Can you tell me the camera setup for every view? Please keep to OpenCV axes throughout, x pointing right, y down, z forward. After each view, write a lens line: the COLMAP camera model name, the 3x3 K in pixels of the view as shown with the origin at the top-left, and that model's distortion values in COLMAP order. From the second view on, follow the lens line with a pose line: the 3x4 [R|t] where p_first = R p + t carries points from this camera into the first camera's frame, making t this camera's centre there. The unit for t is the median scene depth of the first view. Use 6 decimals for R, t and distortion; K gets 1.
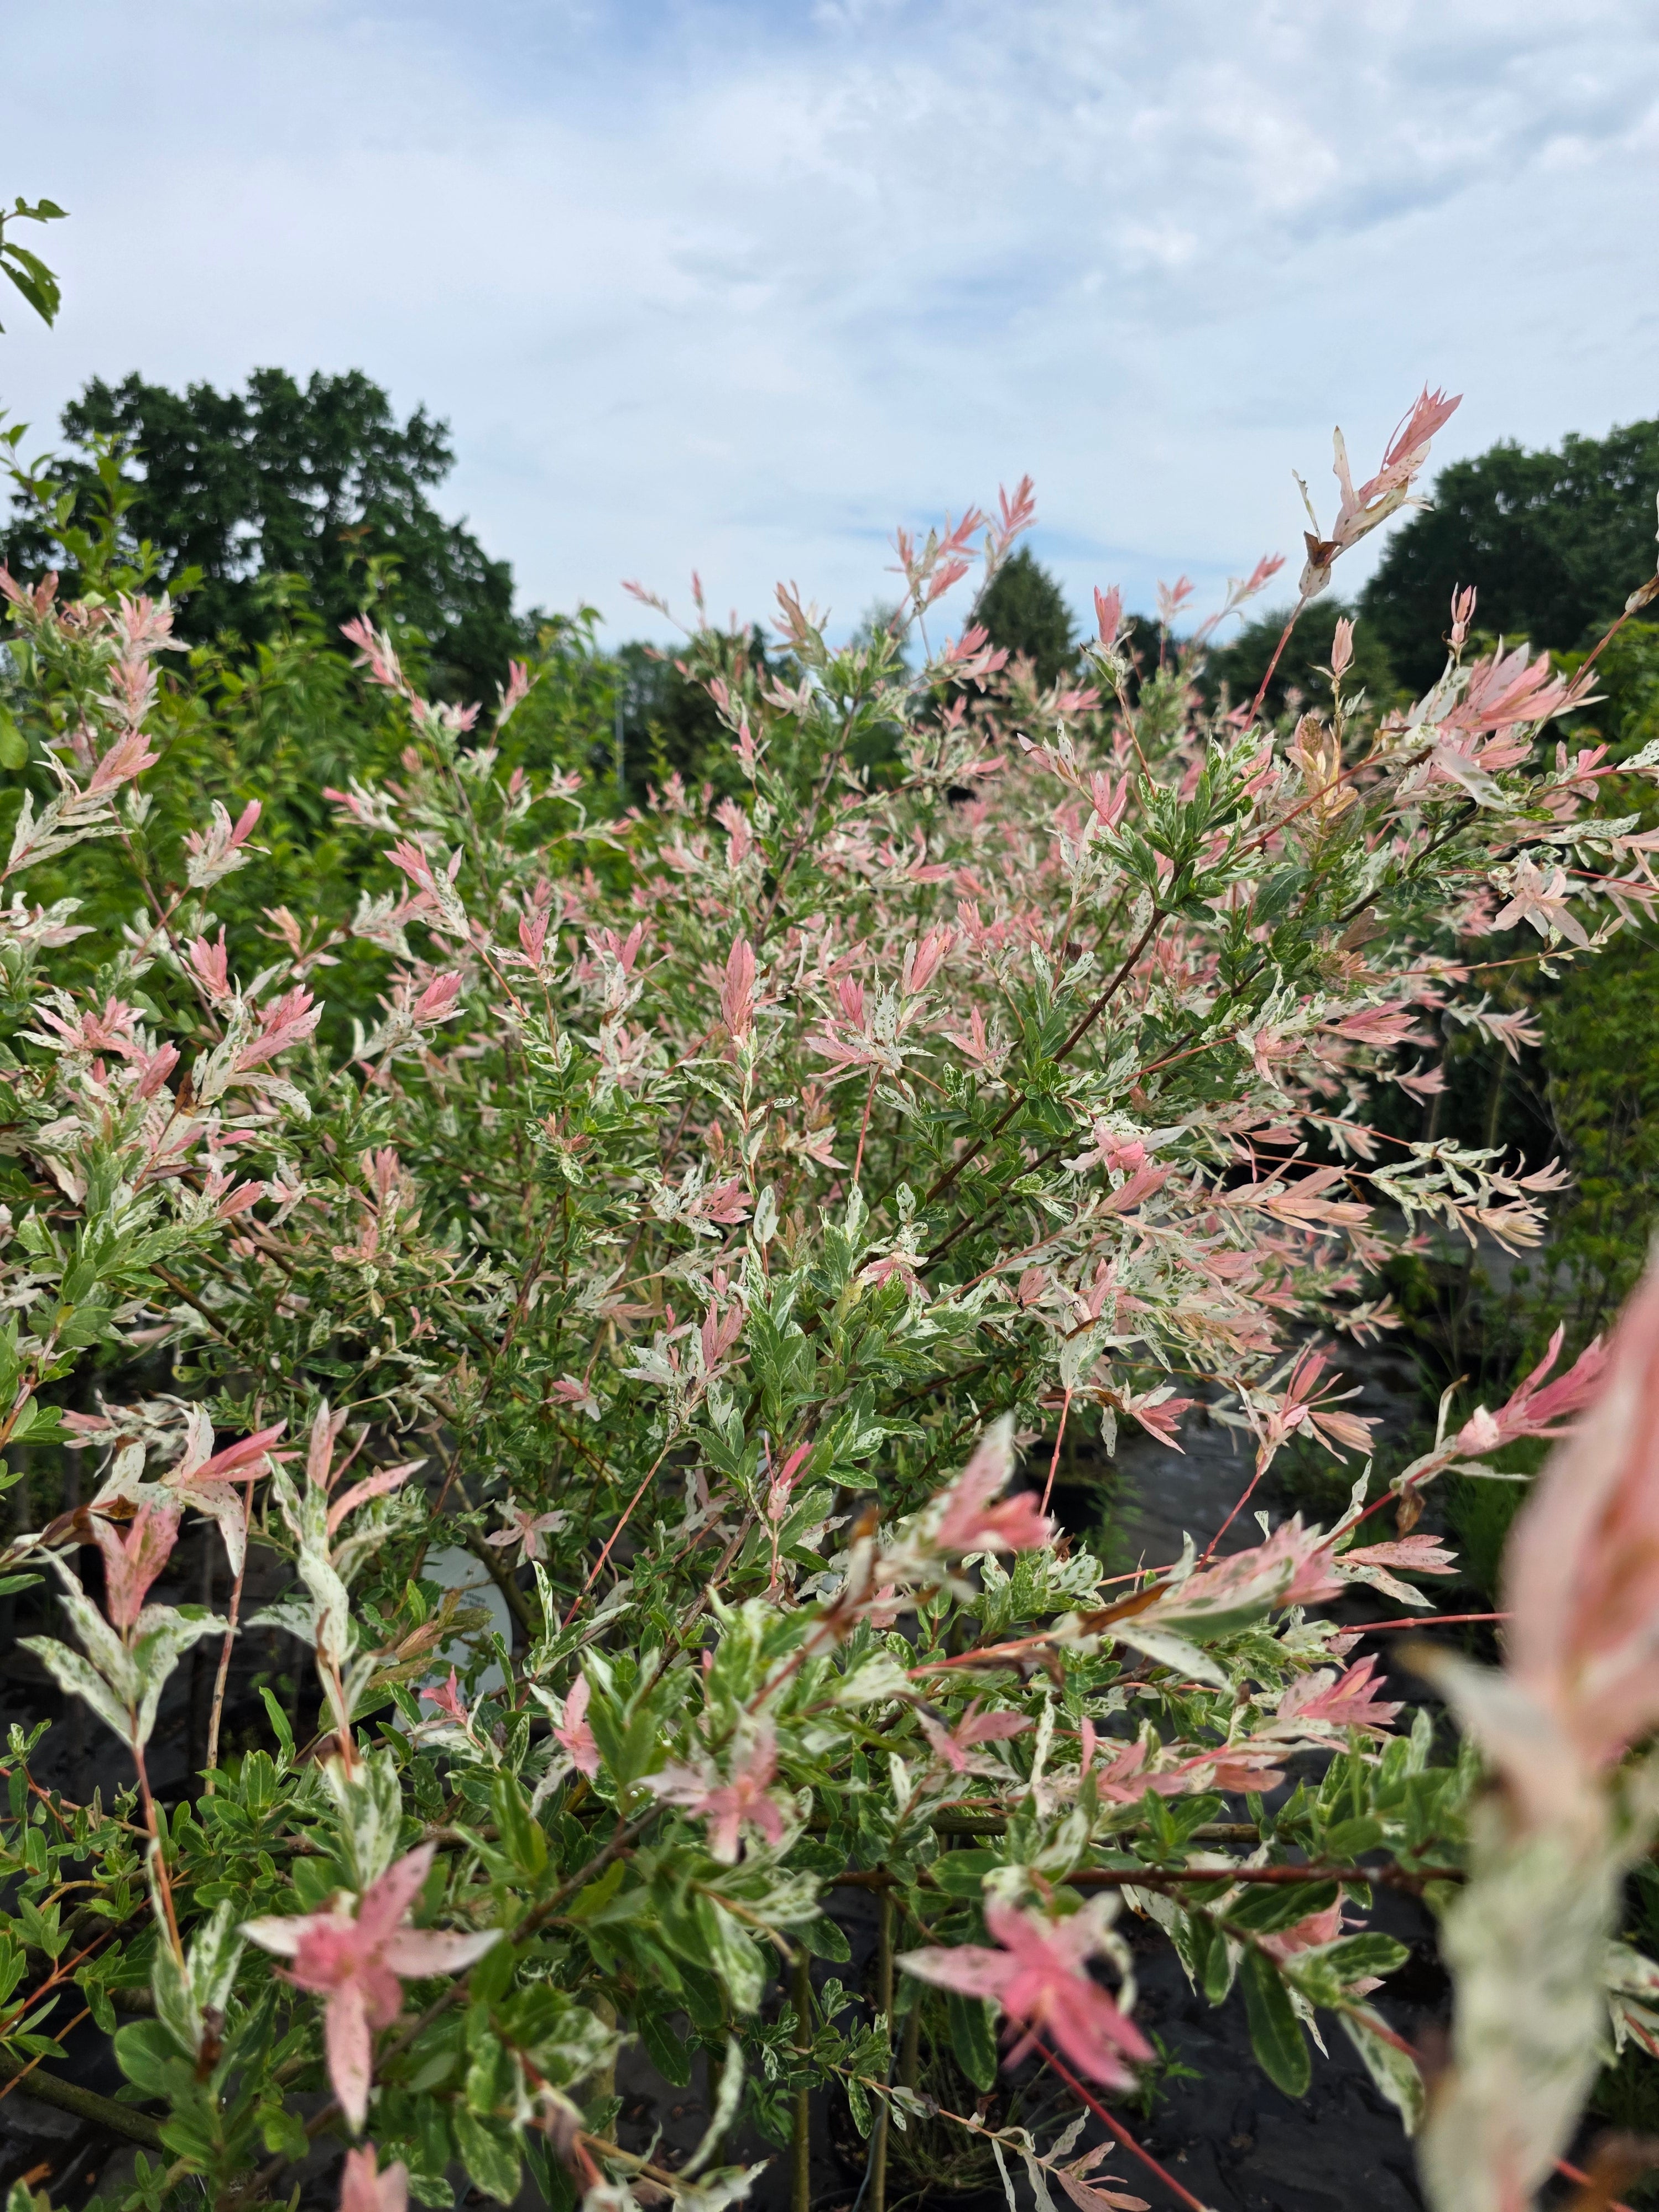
lens RADIAL K [[1437.2, 0, 823.8], [0, 1437.2, 1091.8], [0, 0, 1]] dist [0.018795, -0.009343]
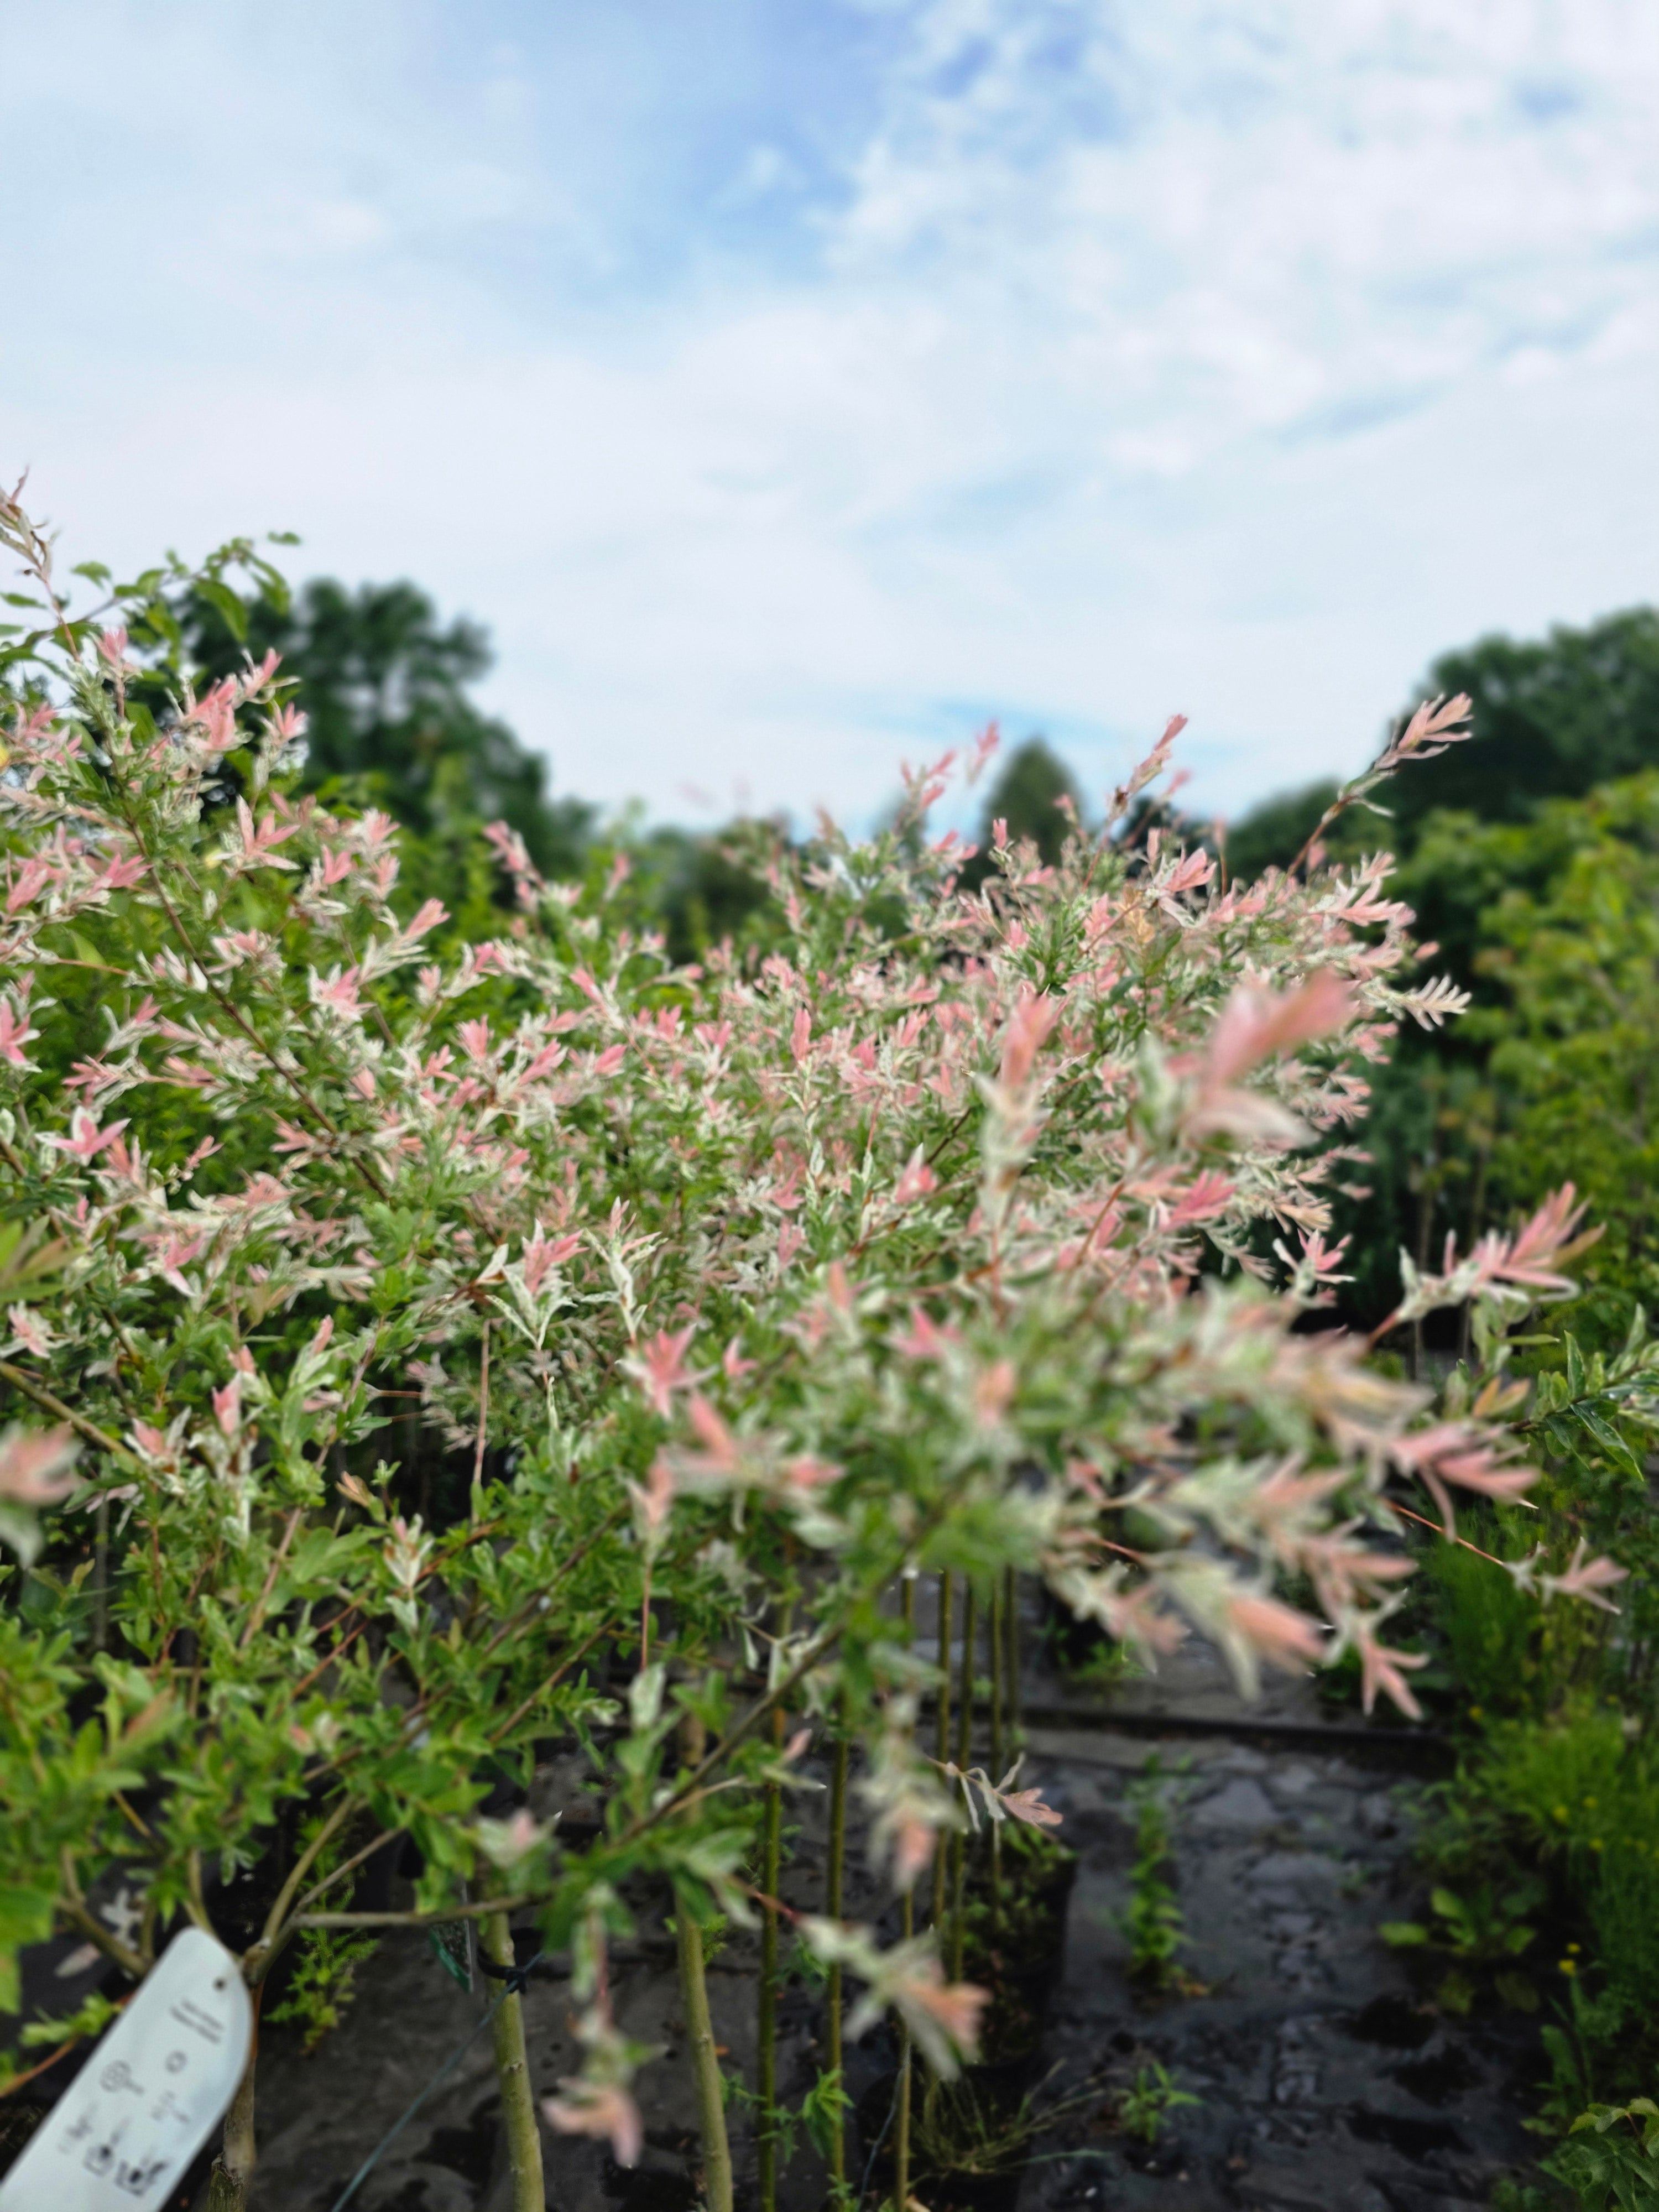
lens RADIAL K [[1437.2, 0, 857.3], [0, 1437.2, 1099.5], [0, 0, 1]] dist [0.018795, -0.009343]
pose [[0.999914, -0.010674, 0.007652, -0.001970], [0.011460, 0.993727, -0.111241, 0.137227], [-0.006417, 0.111319, 0.993764, -0.510191]]
